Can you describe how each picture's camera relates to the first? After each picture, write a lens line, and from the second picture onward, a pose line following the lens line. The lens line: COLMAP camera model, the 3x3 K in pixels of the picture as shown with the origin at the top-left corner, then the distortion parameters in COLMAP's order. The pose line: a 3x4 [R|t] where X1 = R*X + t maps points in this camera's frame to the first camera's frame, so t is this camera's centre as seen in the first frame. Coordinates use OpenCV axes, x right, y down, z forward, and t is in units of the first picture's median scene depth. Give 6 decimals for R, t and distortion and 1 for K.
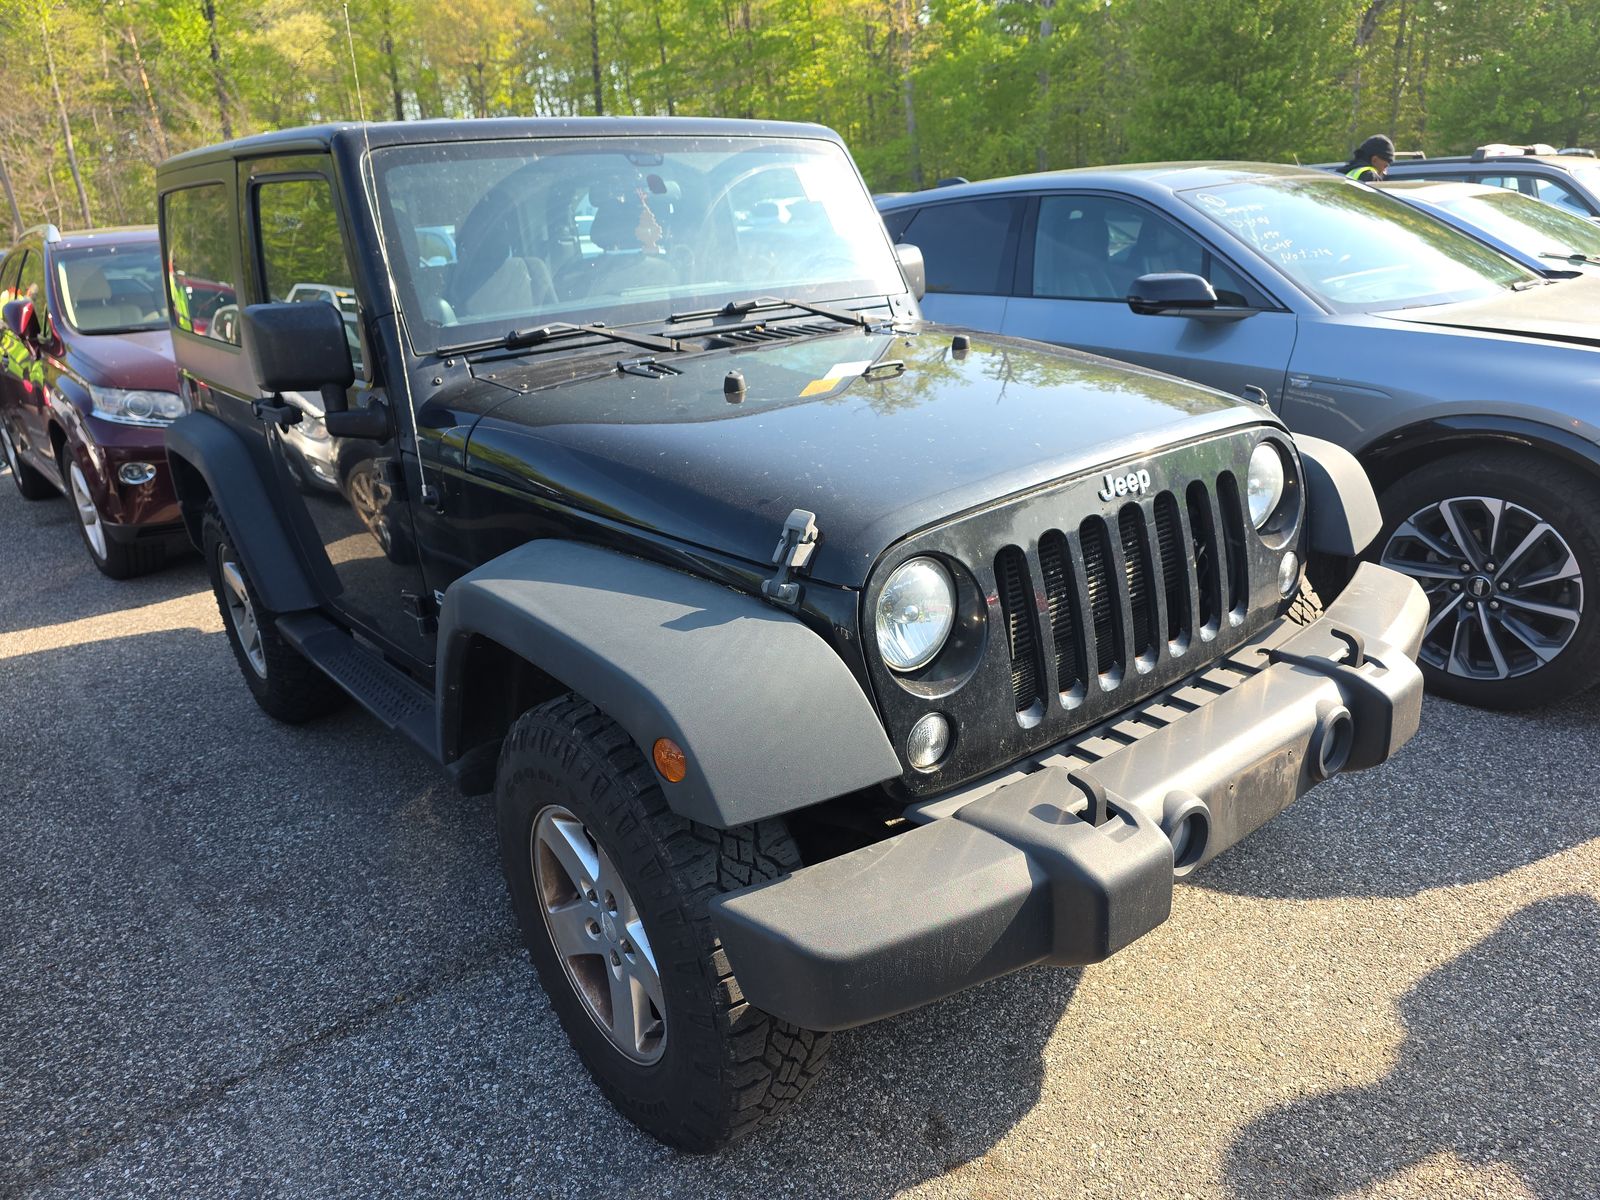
lens RADIAL K [[1116.8, 0, 805.7], [0, 1116.8, 593.5], [0, 0, 1]] dist [0.063118, -0.057726]
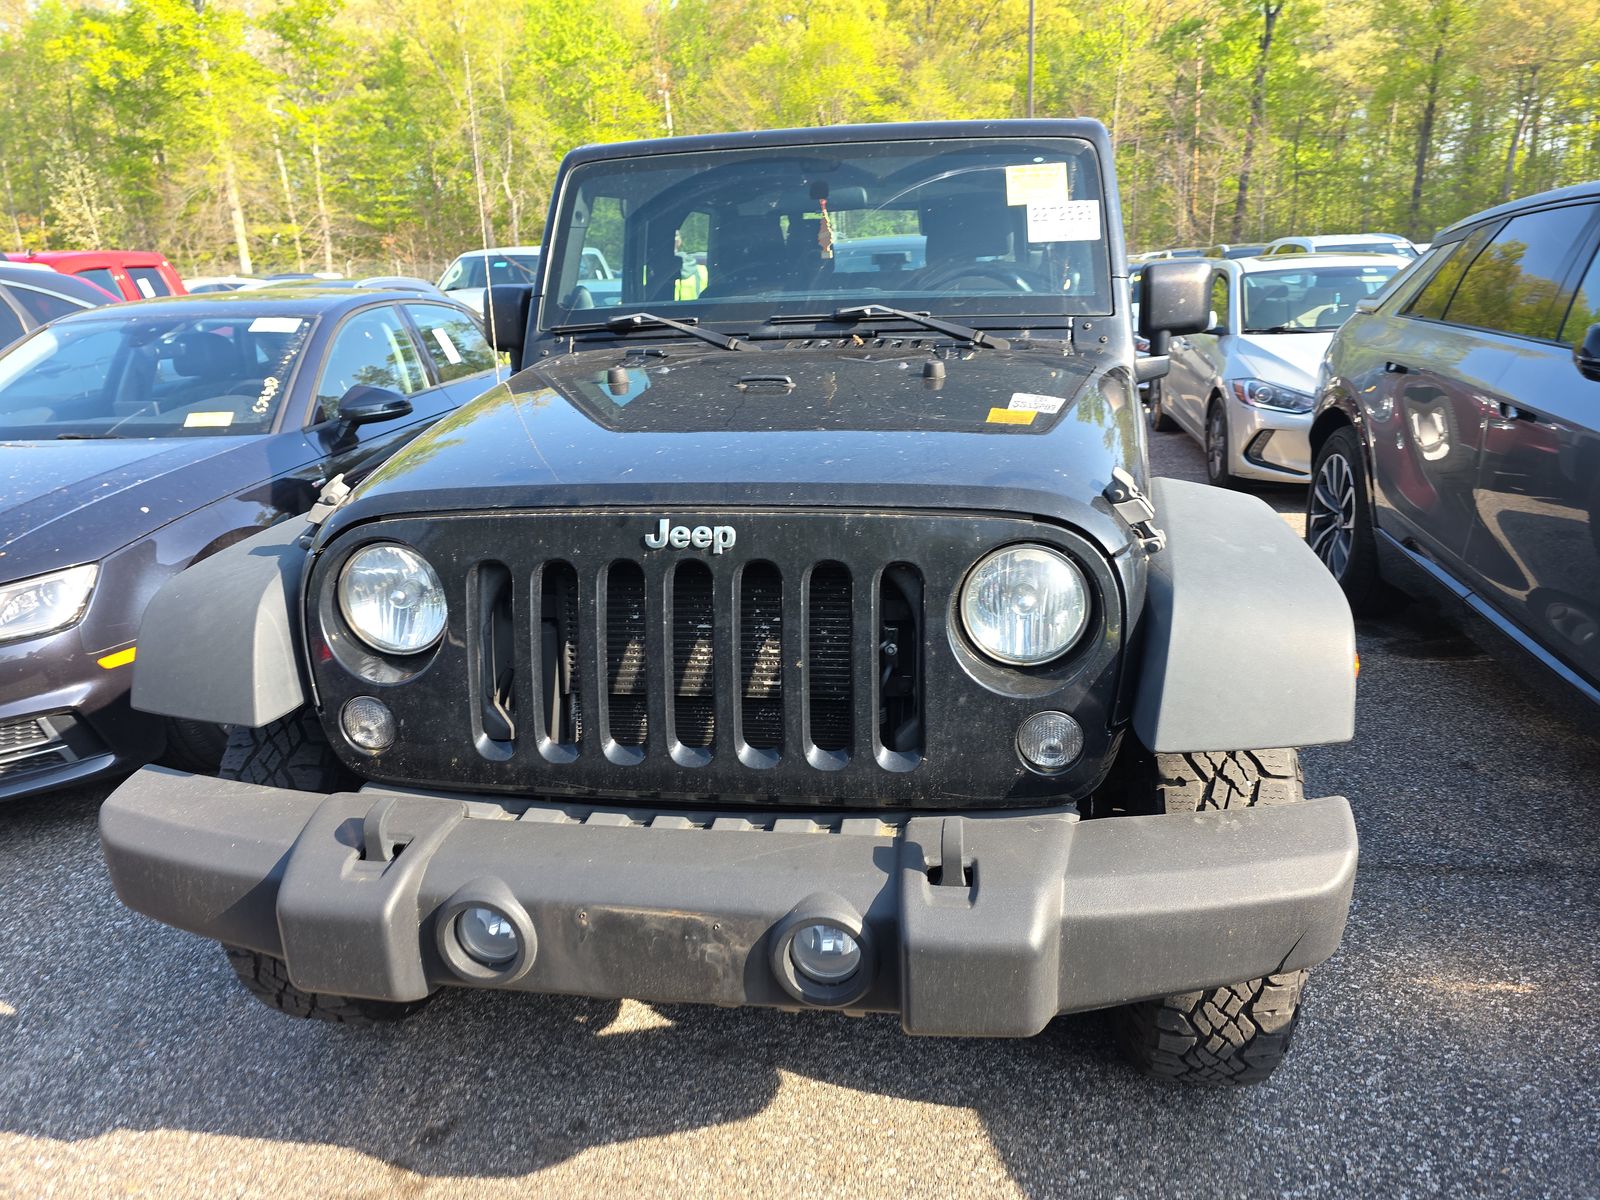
lens RADIAL K [[1114.3, 0, 818.3], [0, 1114.3, 572.8], [0, 0, 1]] dist [0.057465, -0.060764]
pose [[0.662919, 0.231599, -0.711969, 0.665761], [-0.251708, 0.964541, 0.079392, -0.113849], [0.705111, 0.126578, 0.697708, 0.349596]]
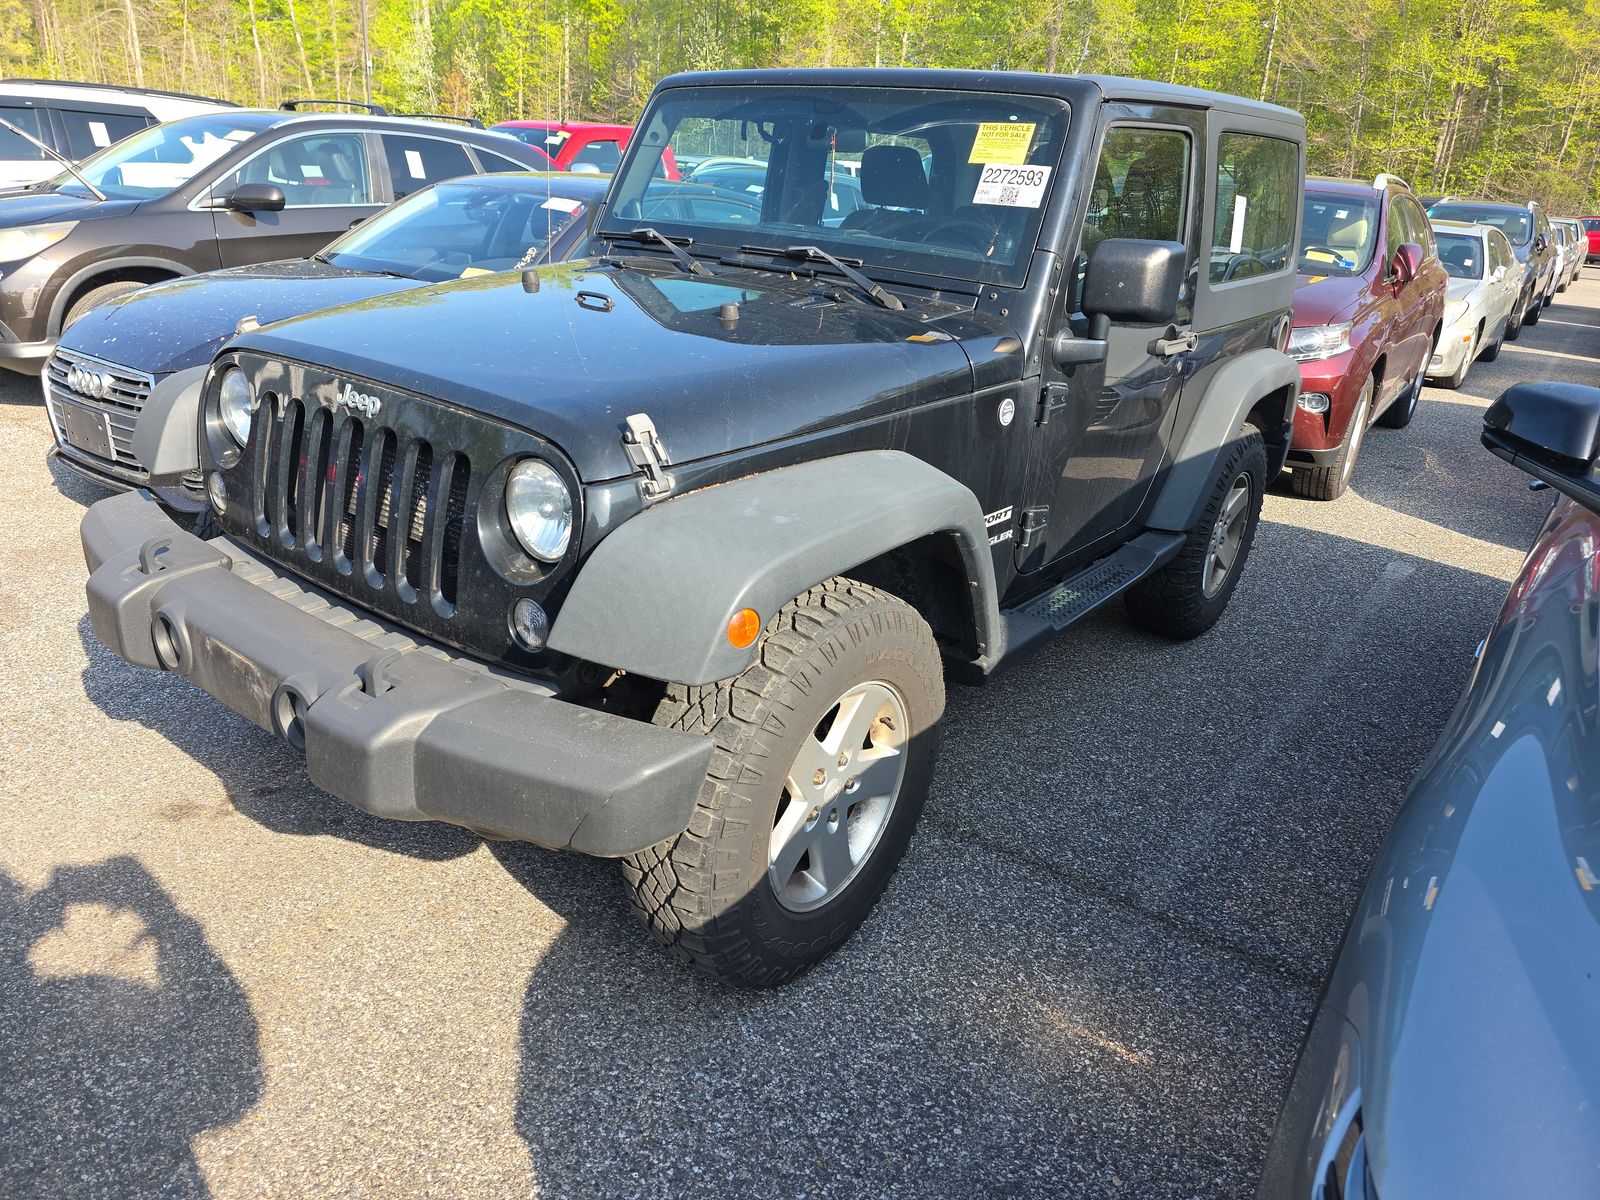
lens RADIAL K [[1116.8, 0, 805.7], [0, 1116.8, 593.5], [0, 0, 1]] dist [0.063118, -0.057726]
pose [[0.198953, 0.418187, -0.886305, 1.001478], [-0.392463, 0.862696, 0.318949, -0.321291], [0.897993, 0.284386, 0.335759, 0.759587]]
